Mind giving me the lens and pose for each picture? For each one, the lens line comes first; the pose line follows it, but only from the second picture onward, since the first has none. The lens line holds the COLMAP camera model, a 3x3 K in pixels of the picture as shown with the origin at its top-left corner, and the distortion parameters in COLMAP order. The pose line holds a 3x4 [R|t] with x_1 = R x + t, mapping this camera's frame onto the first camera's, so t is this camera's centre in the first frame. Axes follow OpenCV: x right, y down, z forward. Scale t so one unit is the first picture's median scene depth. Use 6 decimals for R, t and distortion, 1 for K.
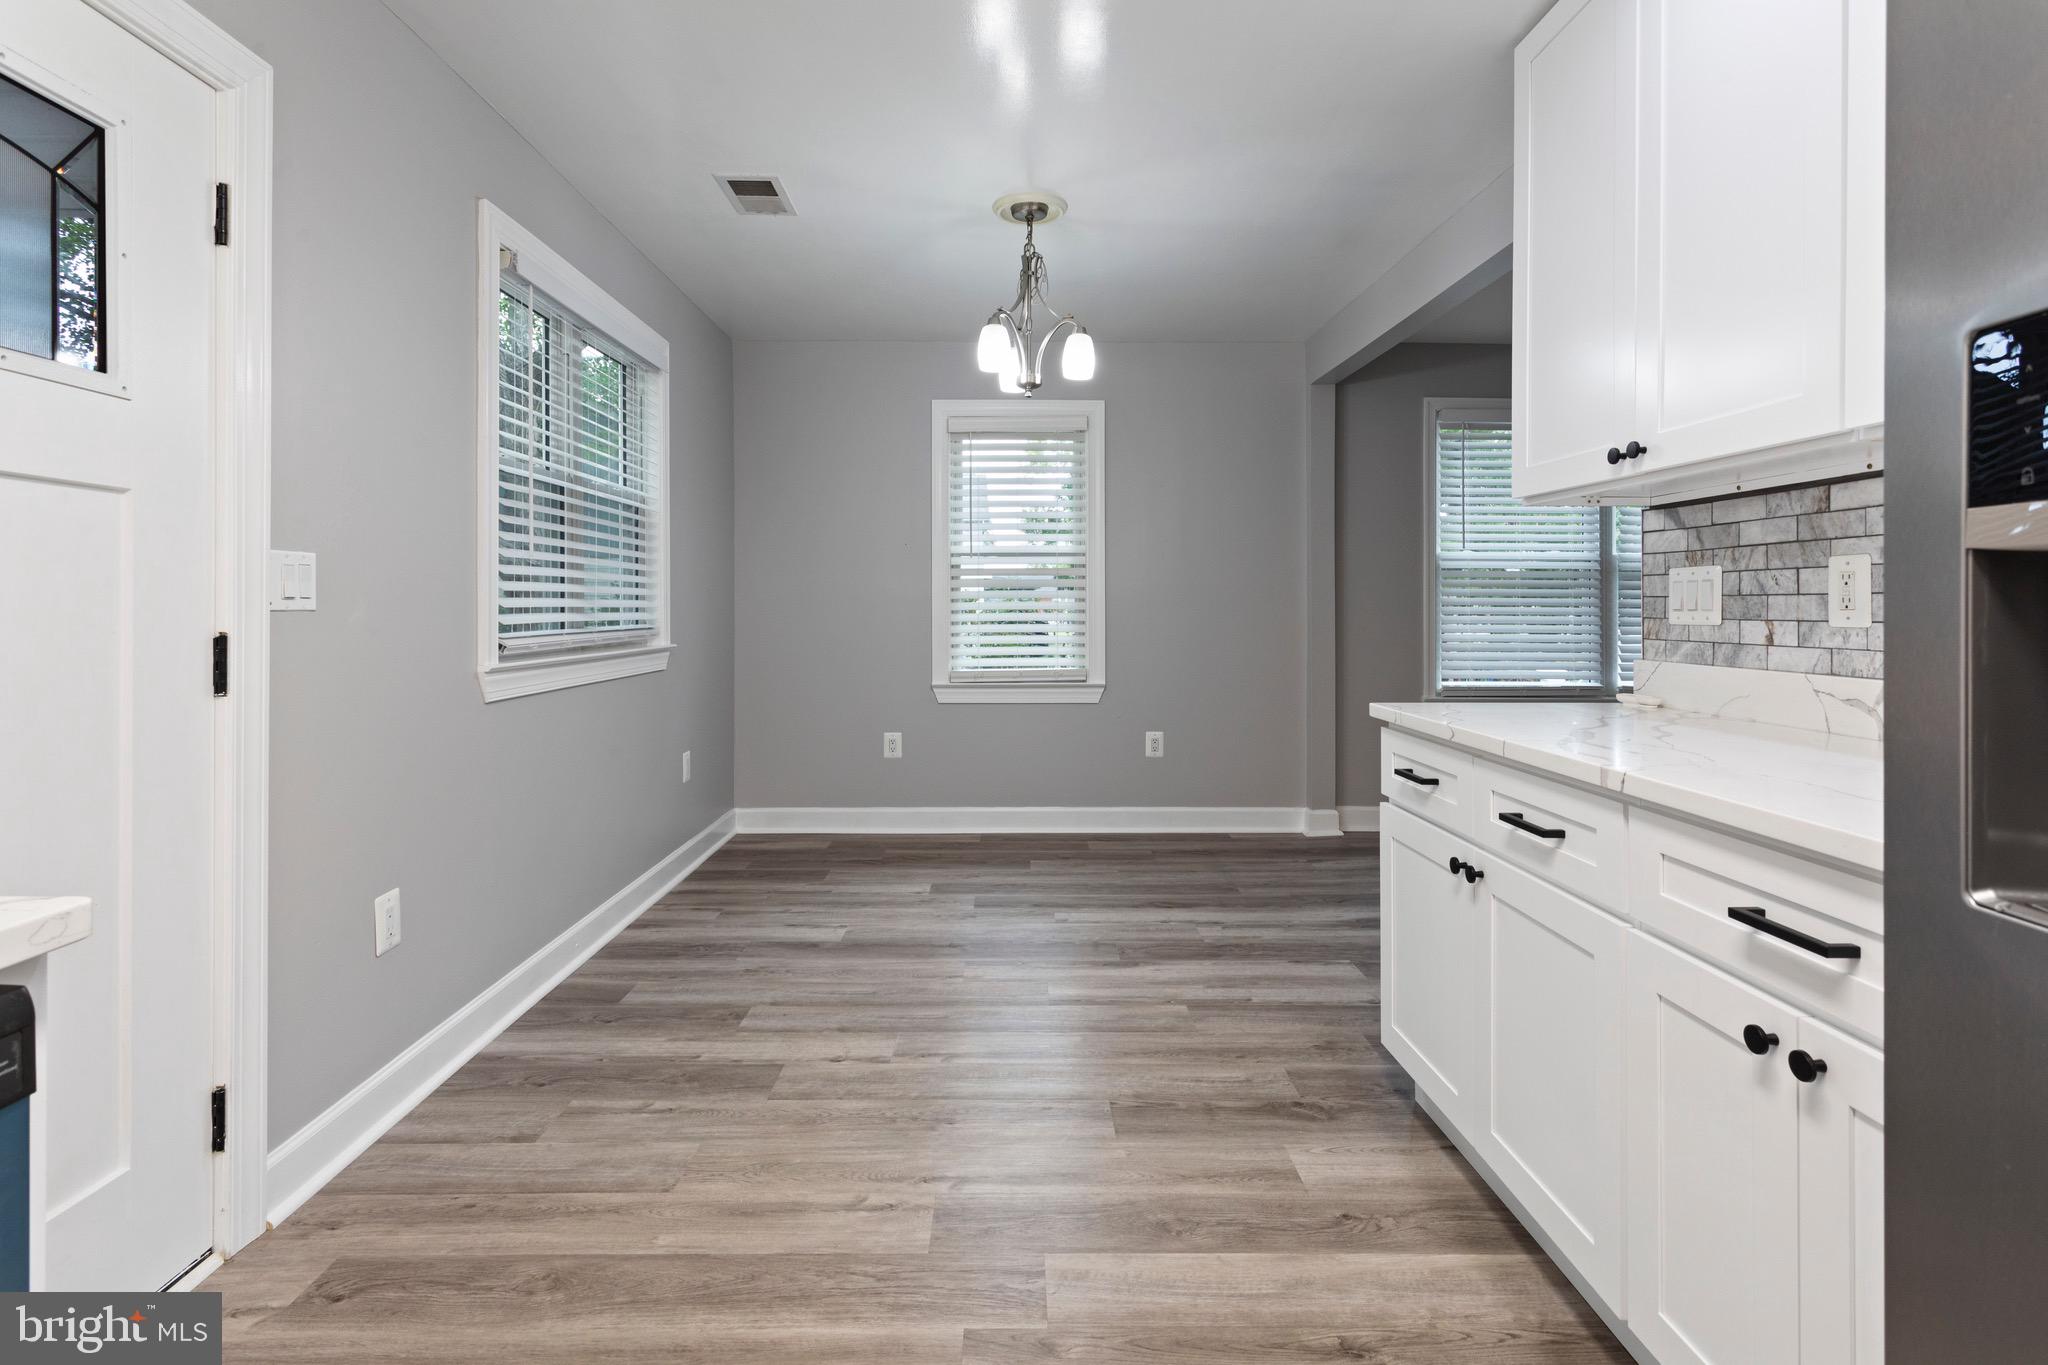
lens RADIAL K [[1008.0, 0, 1006.6], [0, 1008.0, 602.7], [0, 0, 1]] dist [0.000318, 0.000027]
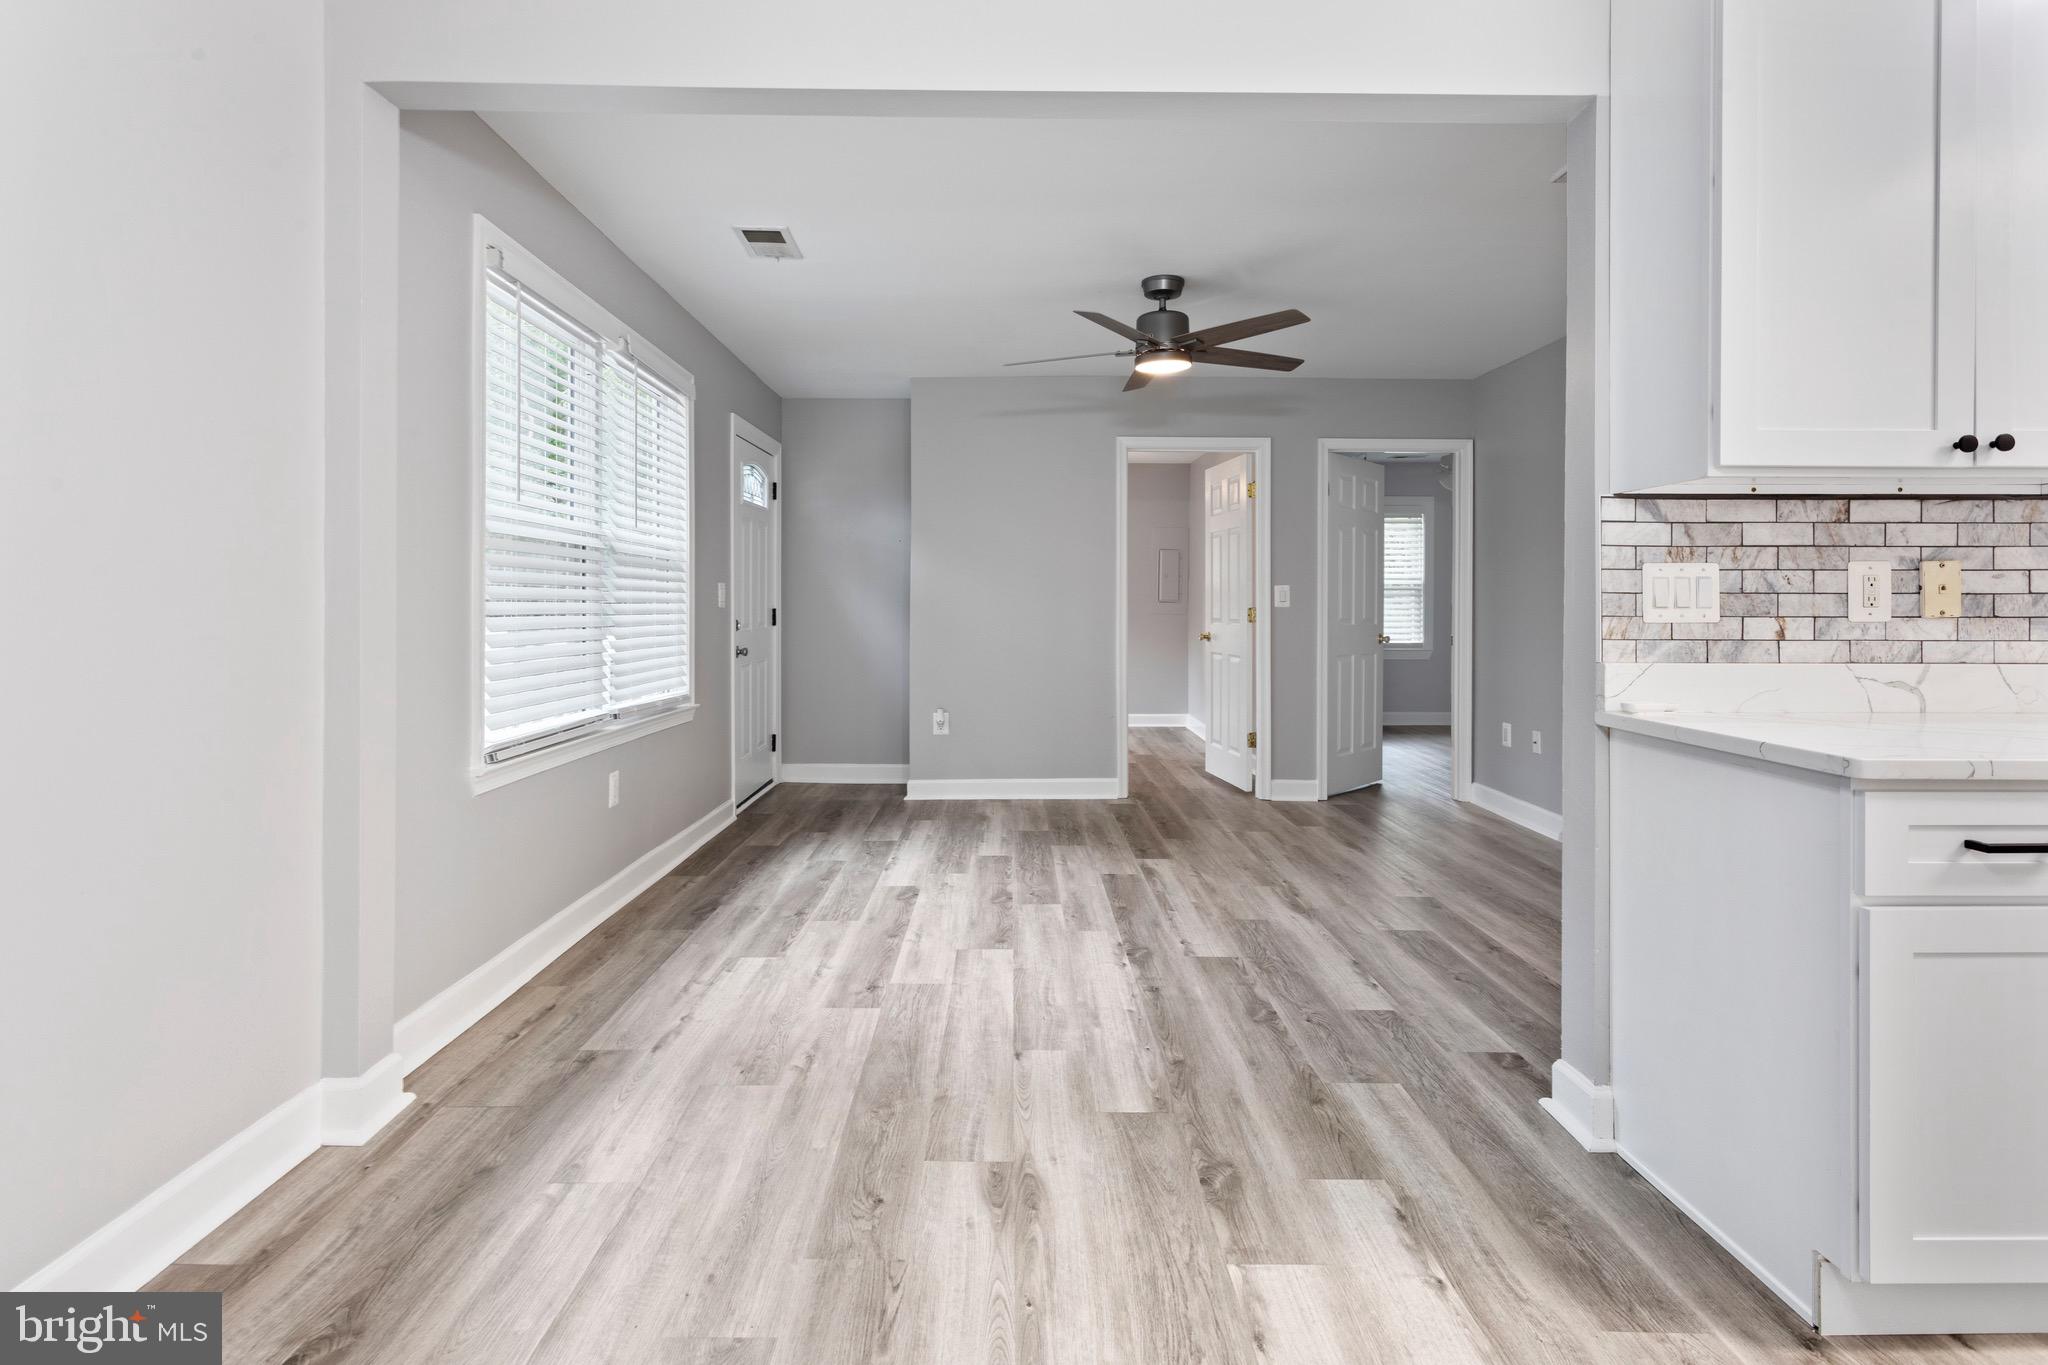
lens RADIAL K [[1001.8, 0, 1007.6], [0, 1001.8, 601.3], [0, 0, 1]] dist [0.000720, 0.000004]
pose [[-0.001830, -0.000756, 0.999998, -0.288405], [-0.005723, 0.999983, 0.000746, 0.004386], [-0.999982, -0.005722, -0.001835, 1.680922]]
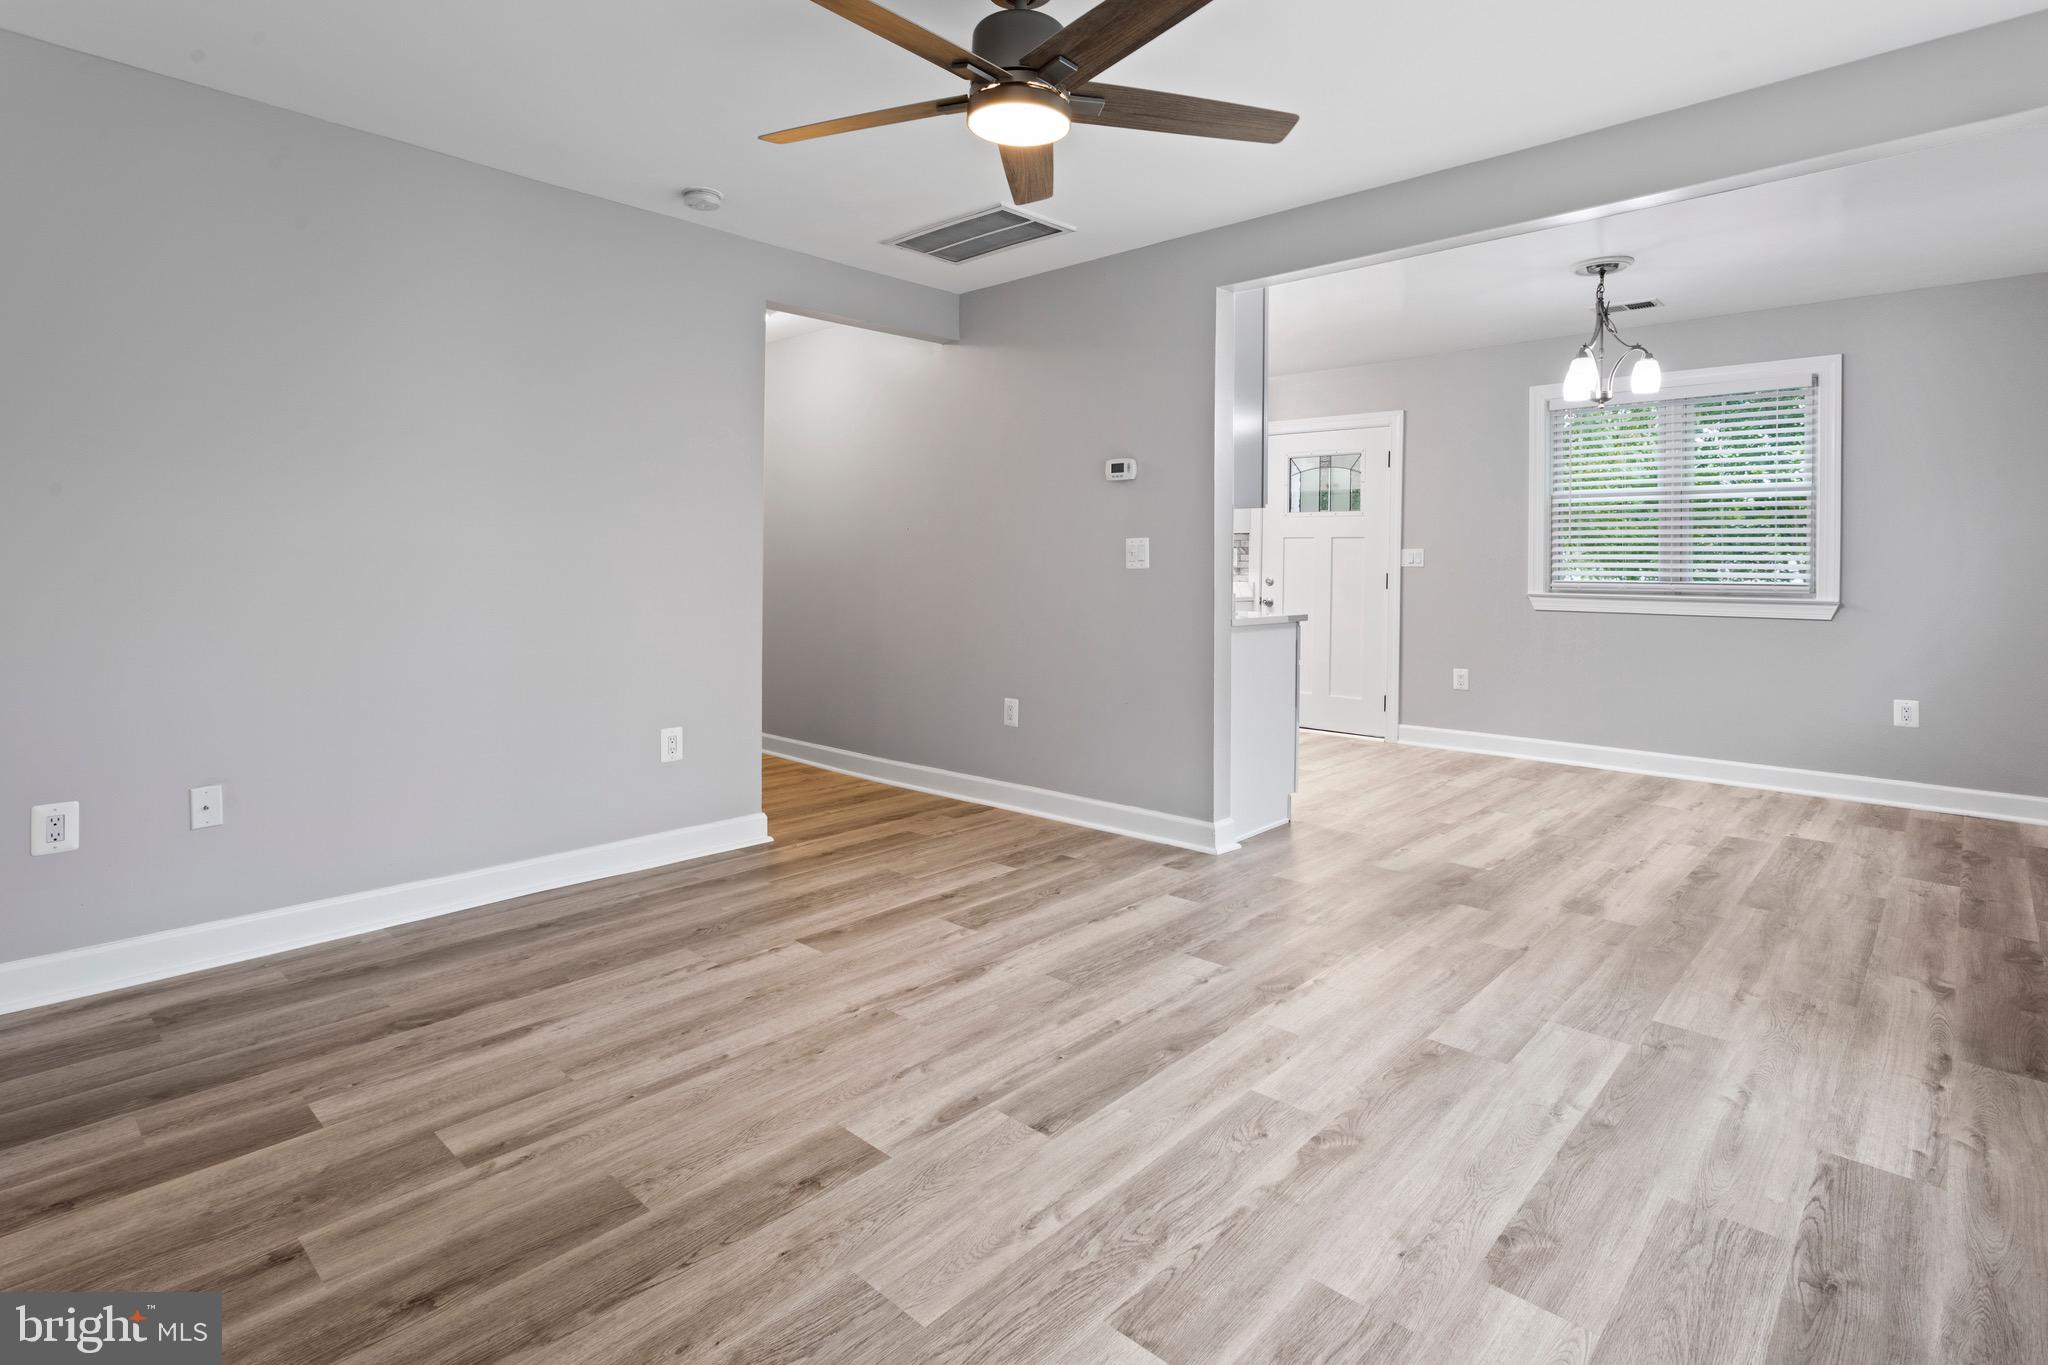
lens RADIAL K [[1006.2, 0, 1030.5], [0, 1006.2, 586.2], [0, 0, 1]] dist [-0.000094, 0.000029]
pose [[-0.677936, 0.009702, -0.735057, 2.313210], [-0.005914, 0.999809, 0.018650, 0.015009], [0.735097, 0.016990, -0.677749, 2.086352]]
